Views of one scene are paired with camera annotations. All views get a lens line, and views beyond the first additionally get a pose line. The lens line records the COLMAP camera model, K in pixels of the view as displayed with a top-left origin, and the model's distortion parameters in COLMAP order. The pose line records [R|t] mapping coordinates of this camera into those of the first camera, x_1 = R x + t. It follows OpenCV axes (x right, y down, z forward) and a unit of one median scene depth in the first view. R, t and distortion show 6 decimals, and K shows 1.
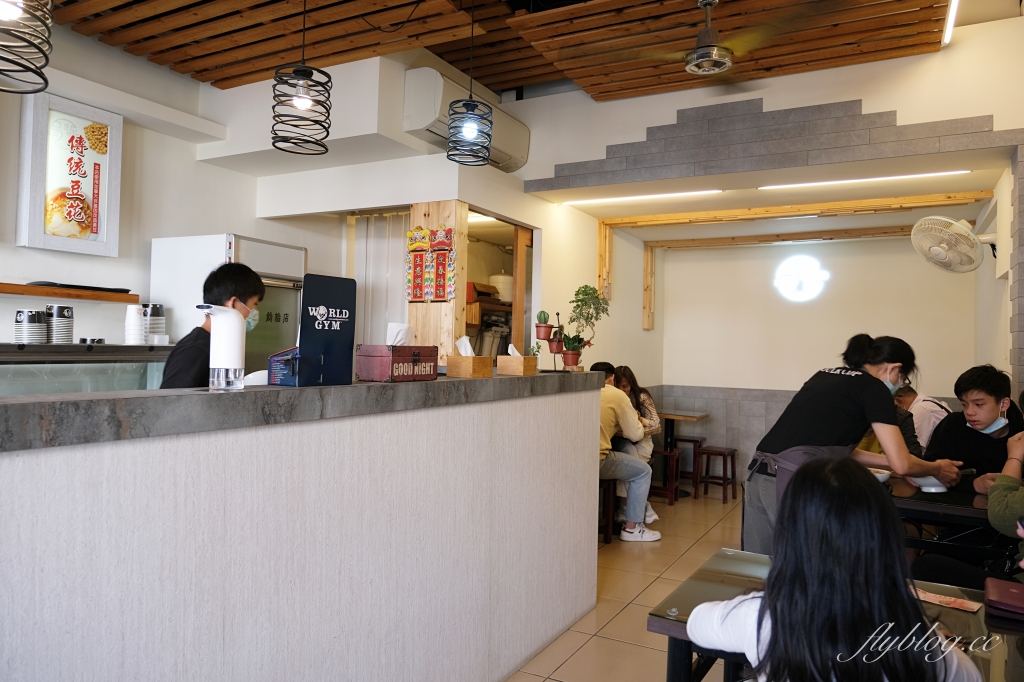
lens RADIAL K [[723.2, 0, 511.4], [0, 723.2, 338.7], [0, 0, 1]] dist [0.000163, 0.000648]
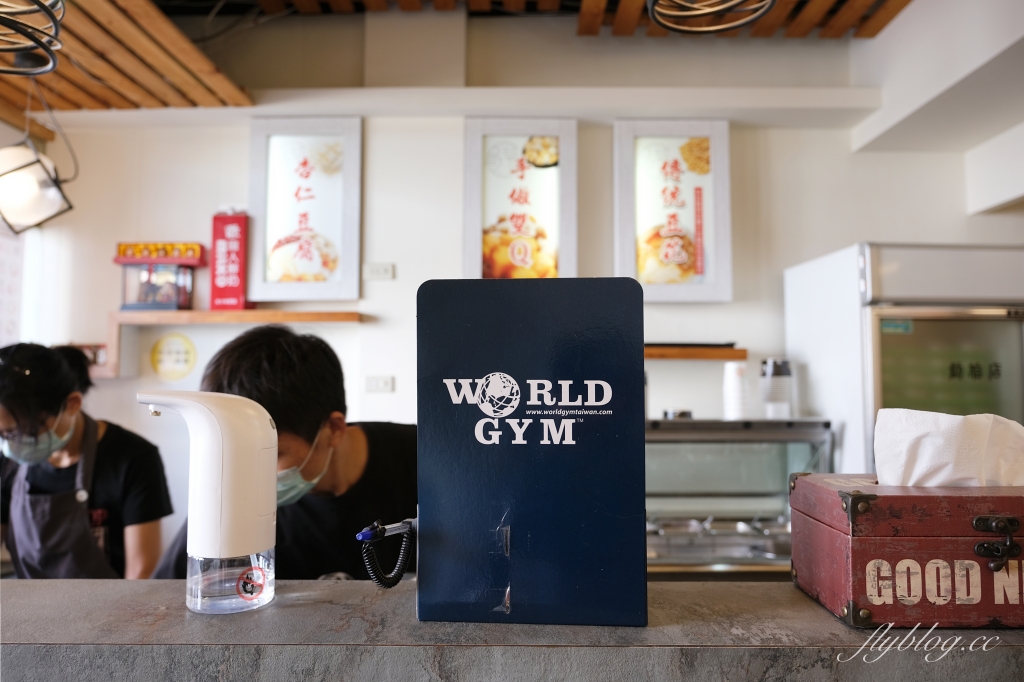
lens RADIAL K [[723.2, 0, 516.3], [0, 723.2, 323.4], [0, 0, 1]] dist [0.000163, 0.000648]
pose [[0.472457, -0.094192, -0.876306, 0.016461], [0.016858, 0.995057, -0.097868, -0.019479], [0.881192, 0.031466, 0.471710, 0.467478]]
